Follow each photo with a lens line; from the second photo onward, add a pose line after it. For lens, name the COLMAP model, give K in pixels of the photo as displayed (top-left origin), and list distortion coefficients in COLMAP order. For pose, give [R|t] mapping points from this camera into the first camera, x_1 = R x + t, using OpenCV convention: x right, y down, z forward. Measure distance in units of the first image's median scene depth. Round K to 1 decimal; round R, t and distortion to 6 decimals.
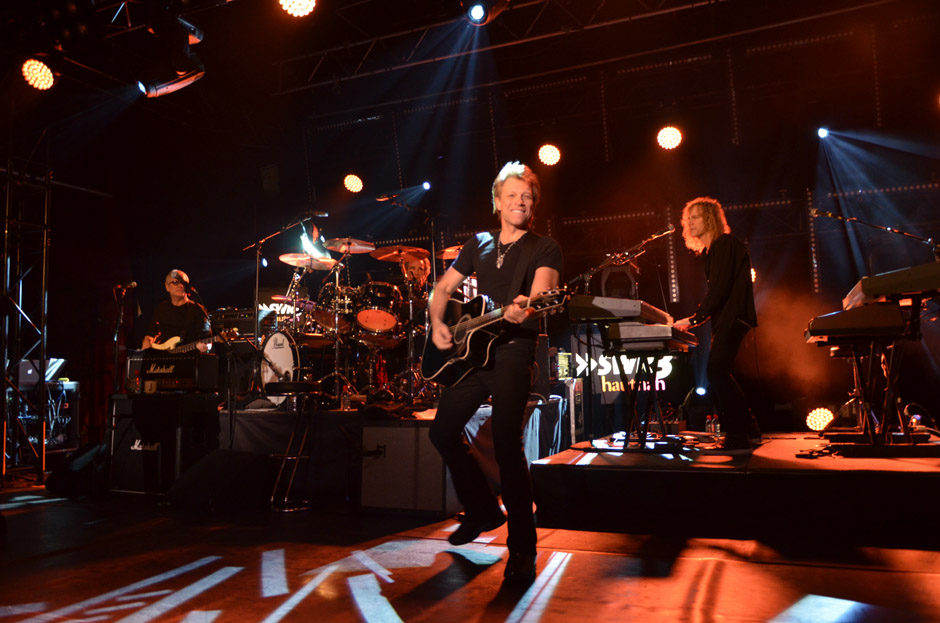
lens RADIAL K [[726.3, 0, 470.0], [0, 726.3, 311.5], [0, 0, 1]] dist [-0.041518, 0.004281]
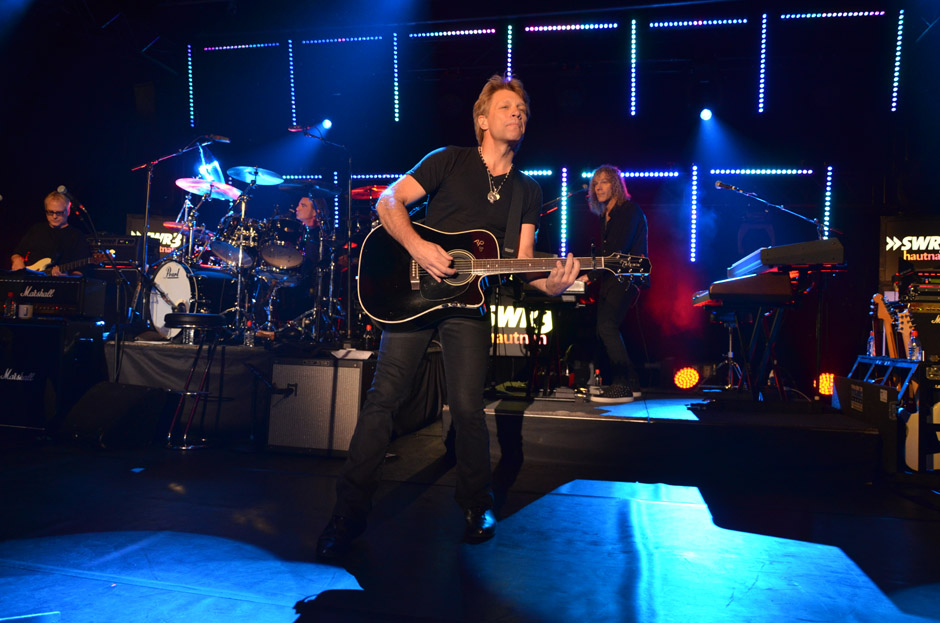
lens RADIAL K [[720.5, 0, 470.0], [0, 720.5, 311.5], [0, 0, 1]] dist [-0.039774, -0.000370]
pose [[0.977685, 0.058274, 0.201832, -0.070071], [-0.071500, 0.995702, 0.058868, 0.011111], [-0.197534, -0.071985, 0.977649, 0.013140]]
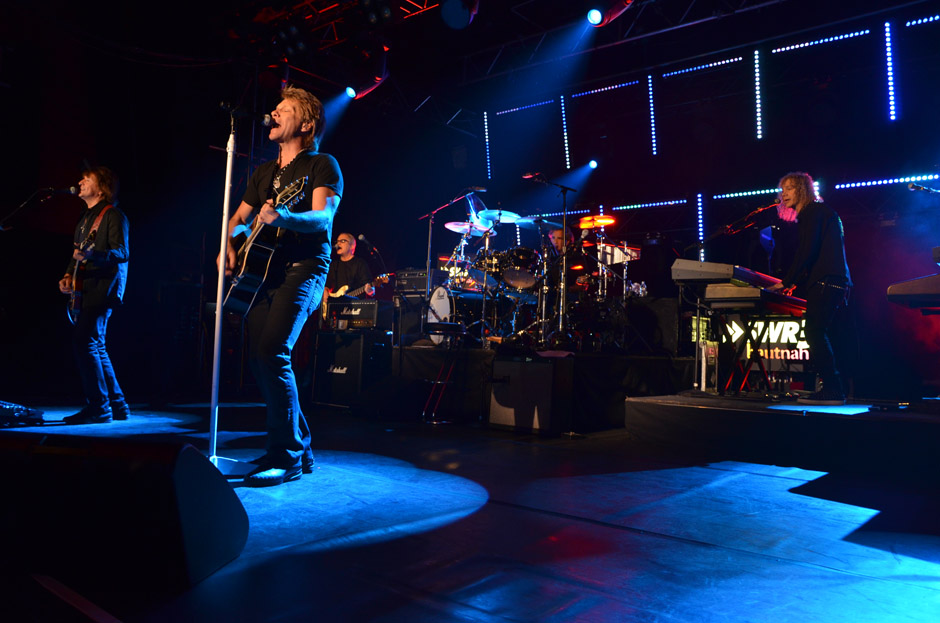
lens RADIAL K [[720.5, 0, 470.0], [0, 720.5, 311.5], [0, 0, 1]] dist [-0.039774, -0.000370]
pose [[0.958705, 0.041711, -0.281328, 0.125836], [-0.031958, 0.998721, 0.039168, 0.021663], [0.282602, -0.028560, 0.958812, -0.157289]]
